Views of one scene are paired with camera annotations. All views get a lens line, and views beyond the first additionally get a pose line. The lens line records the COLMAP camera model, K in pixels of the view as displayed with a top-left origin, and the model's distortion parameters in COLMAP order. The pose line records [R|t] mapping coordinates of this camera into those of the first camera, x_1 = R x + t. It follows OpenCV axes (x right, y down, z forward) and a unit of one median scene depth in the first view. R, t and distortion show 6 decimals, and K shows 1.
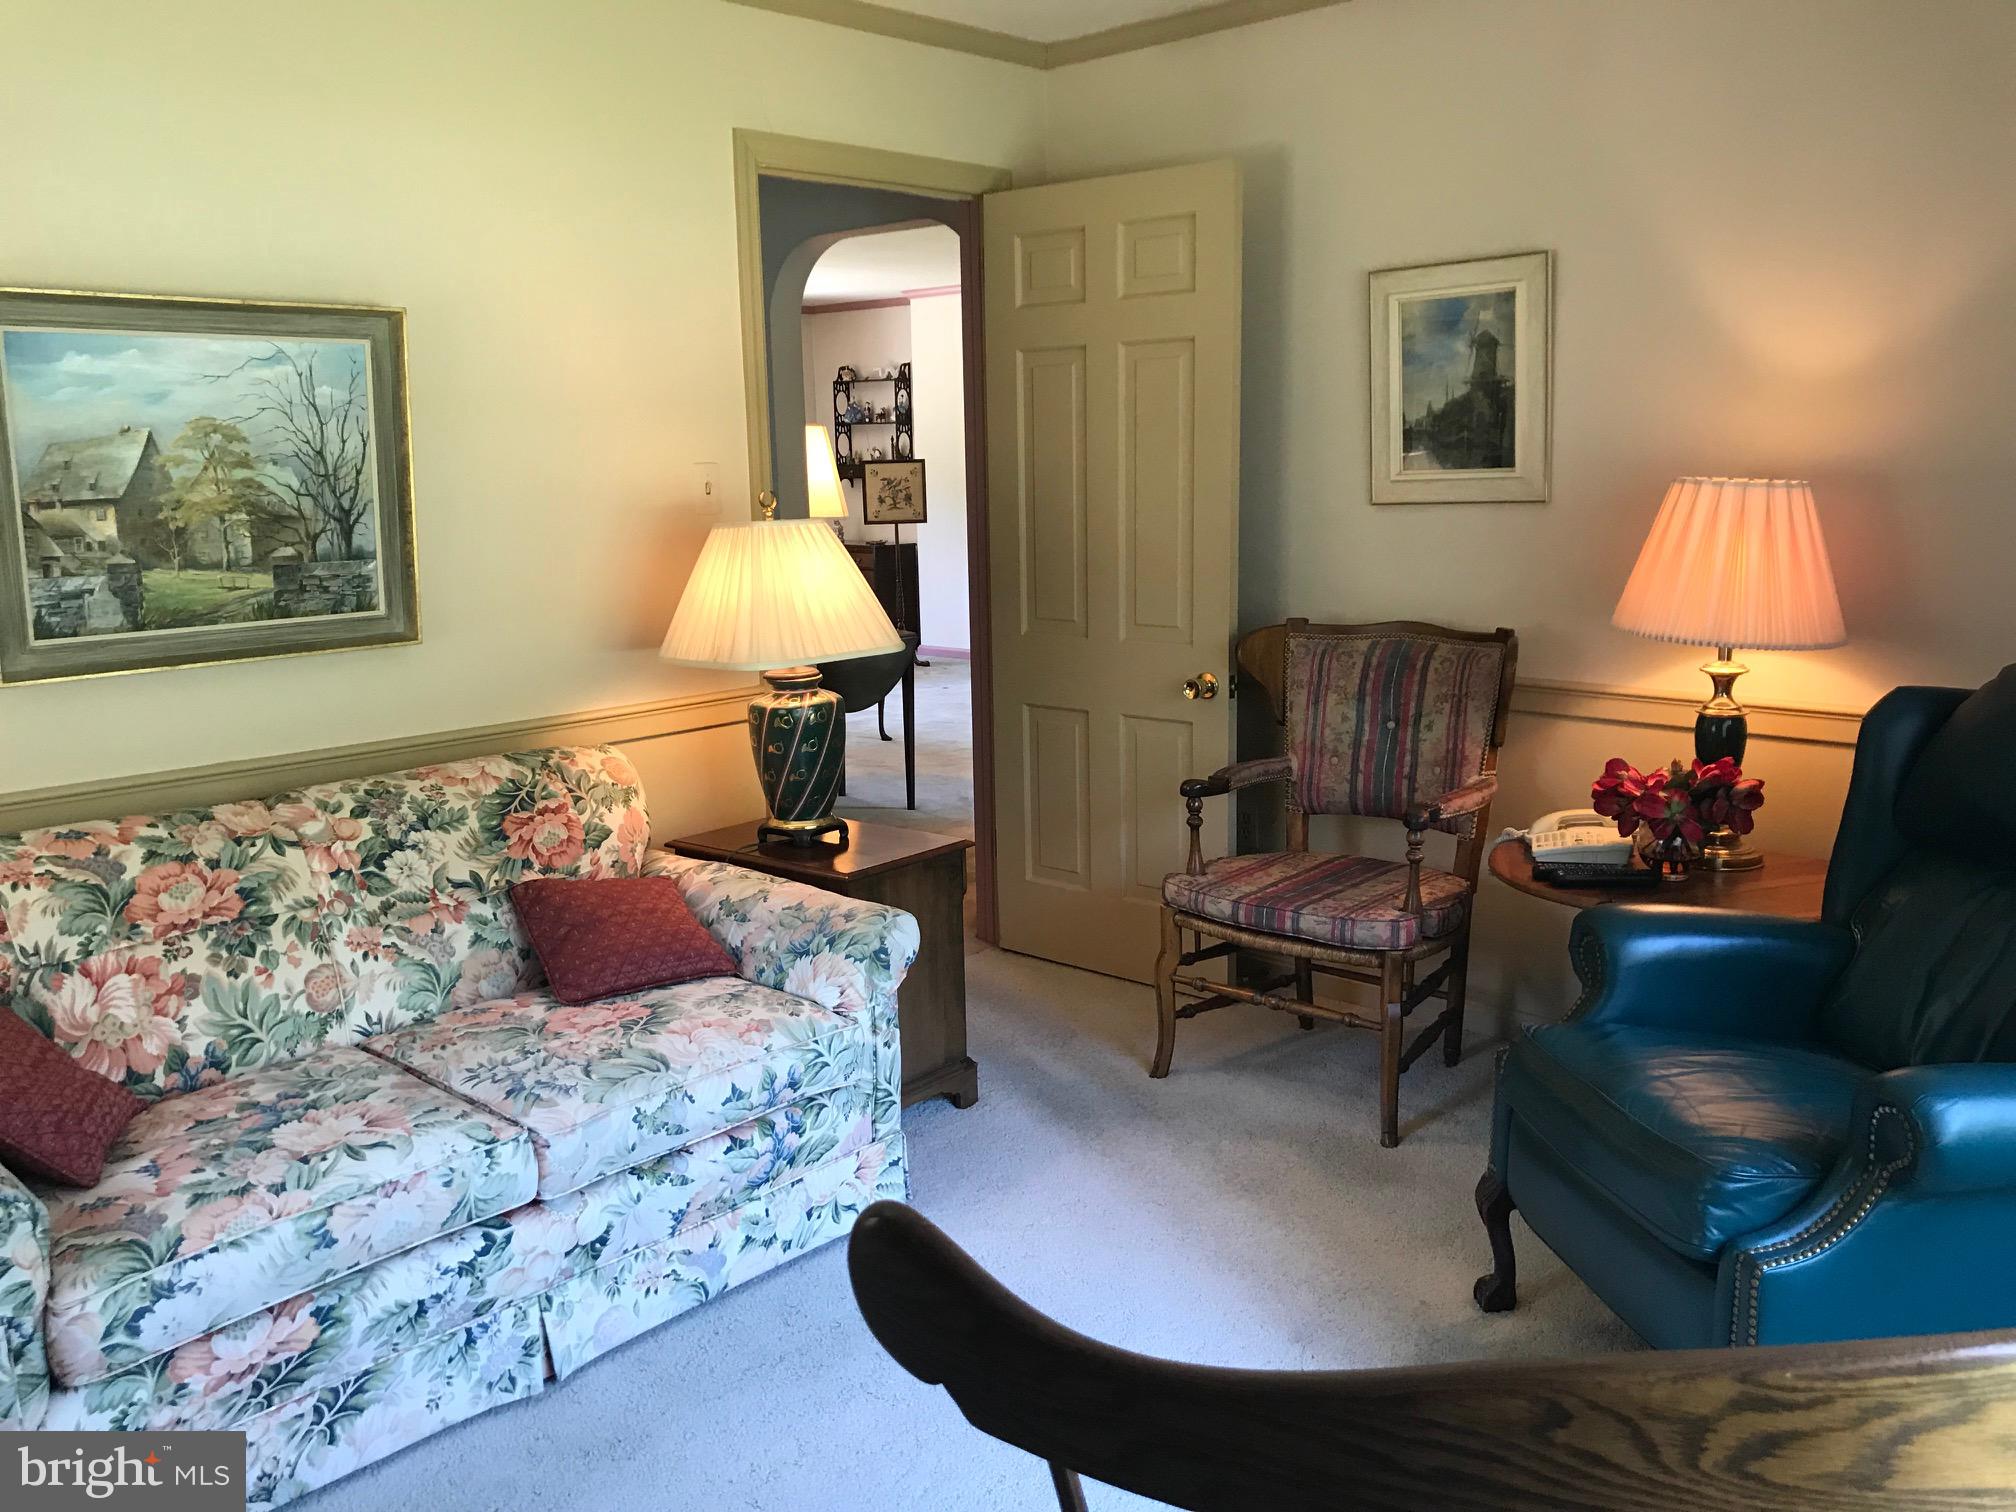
lens RADIAL K [[1651.1, 0, 998.7], [0, 1651.1, 743.9], [0, 0, 1]] dist [0.027819, -0.031780]
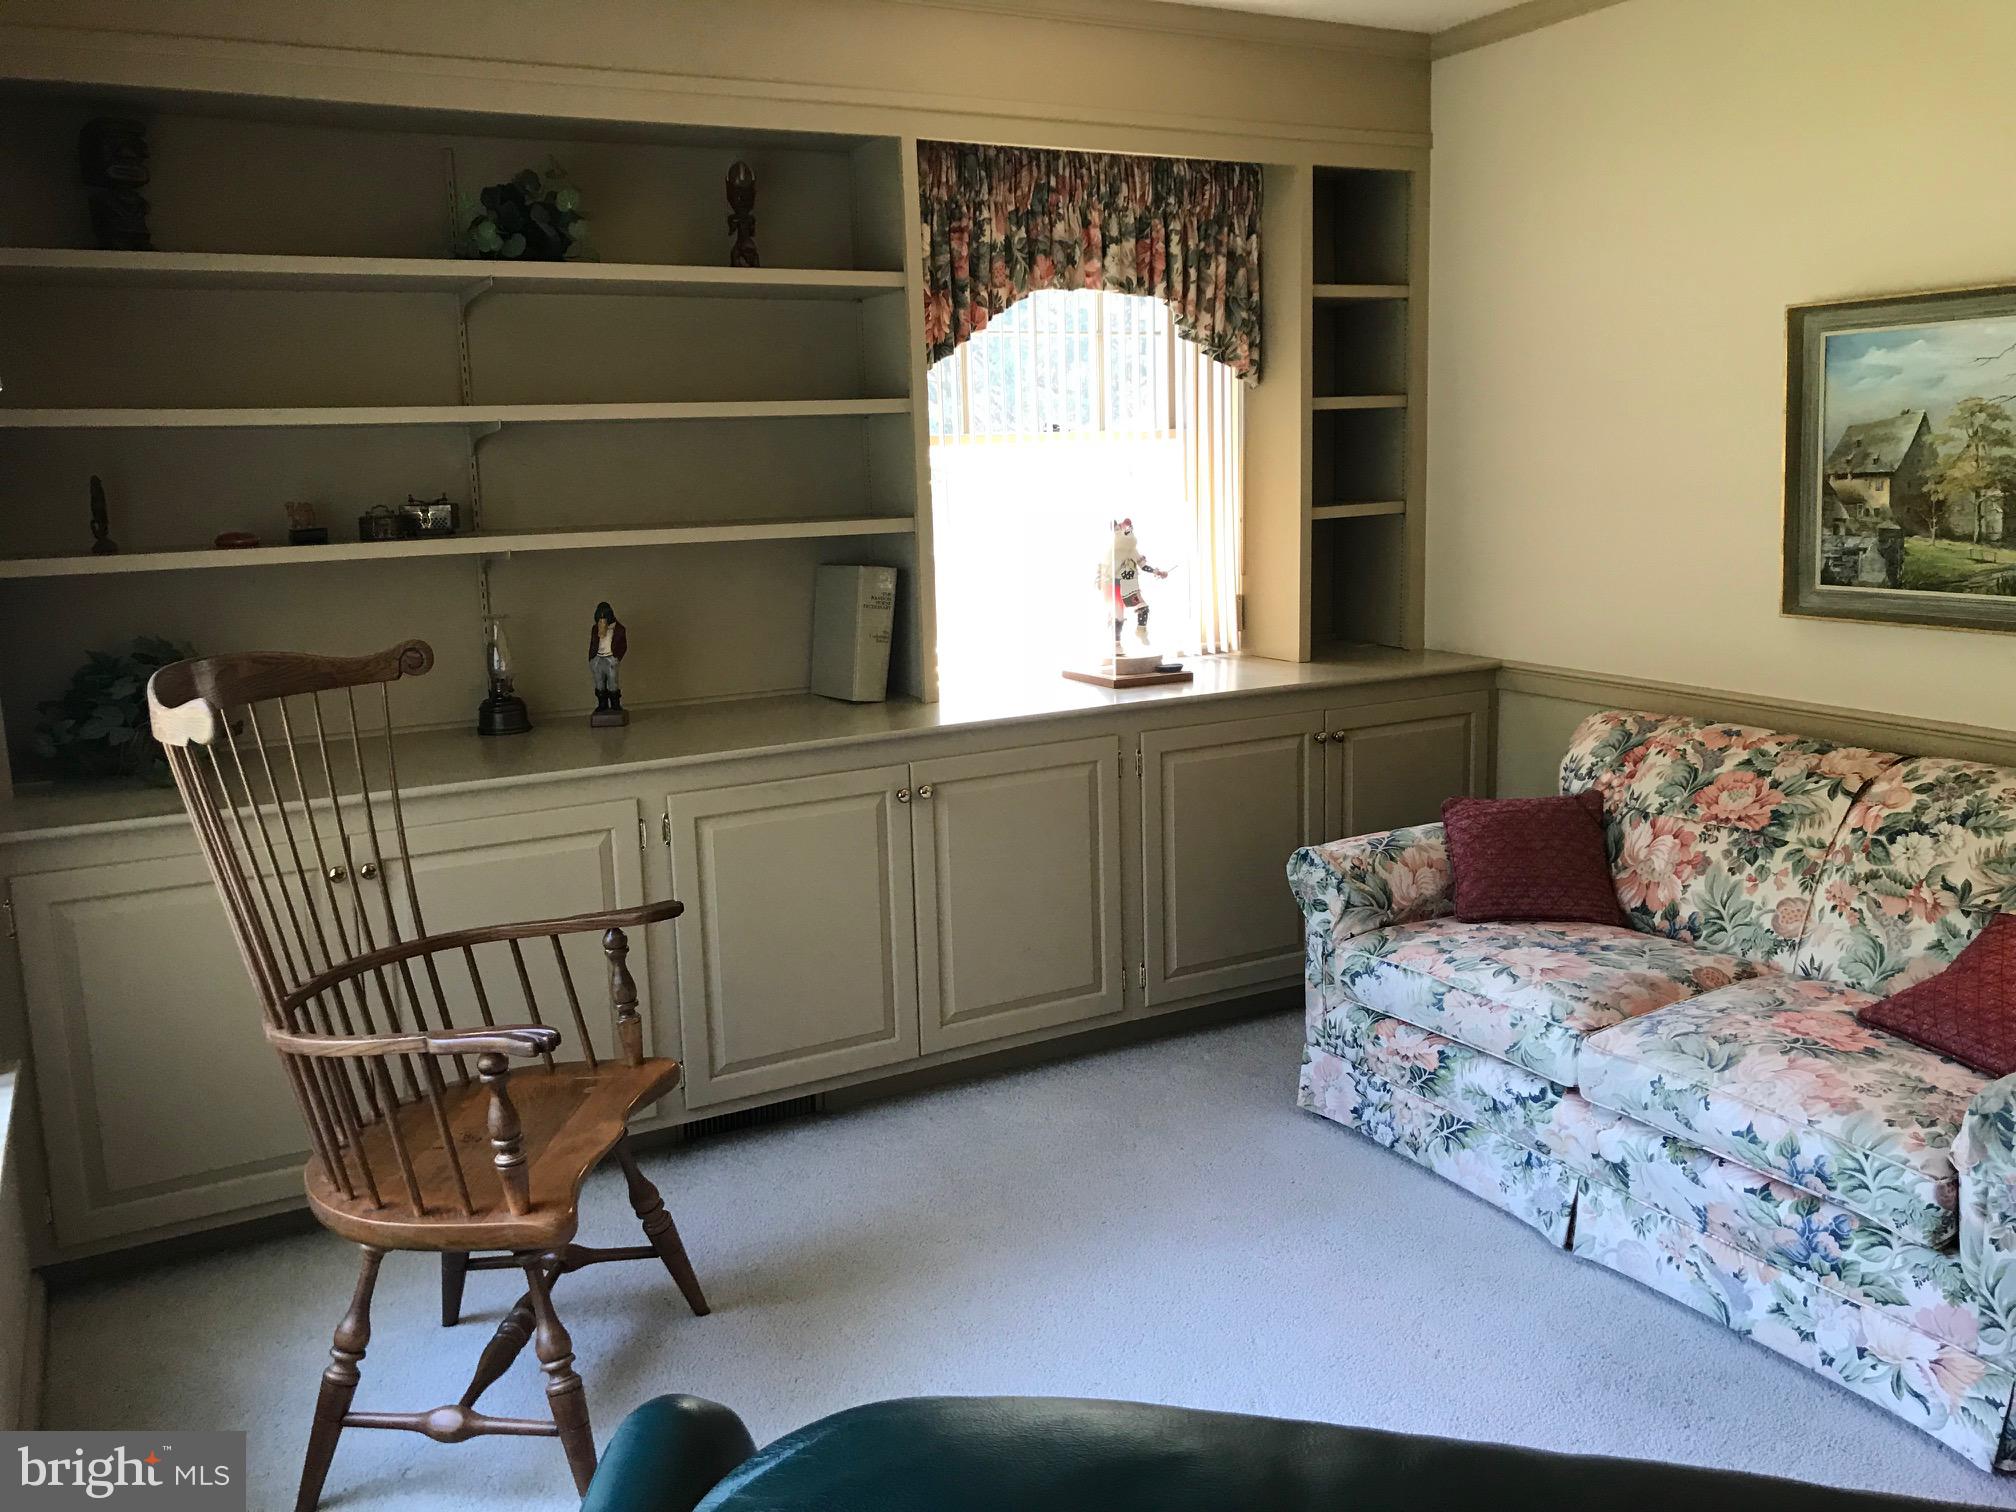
lens RADIAL K [[1651.1, 0, 1005.9], [0, 1651.1, 757.9], [0, 0, 1]] dist [0.027819, -0.031780]
pose [[-0.333689, 0.200658, -0.921080, 0.786715], [-0.128852, 0.958204, 0.255426, -0.175196], [0.933836, 0.203916, -0.293887, 0.815771]]
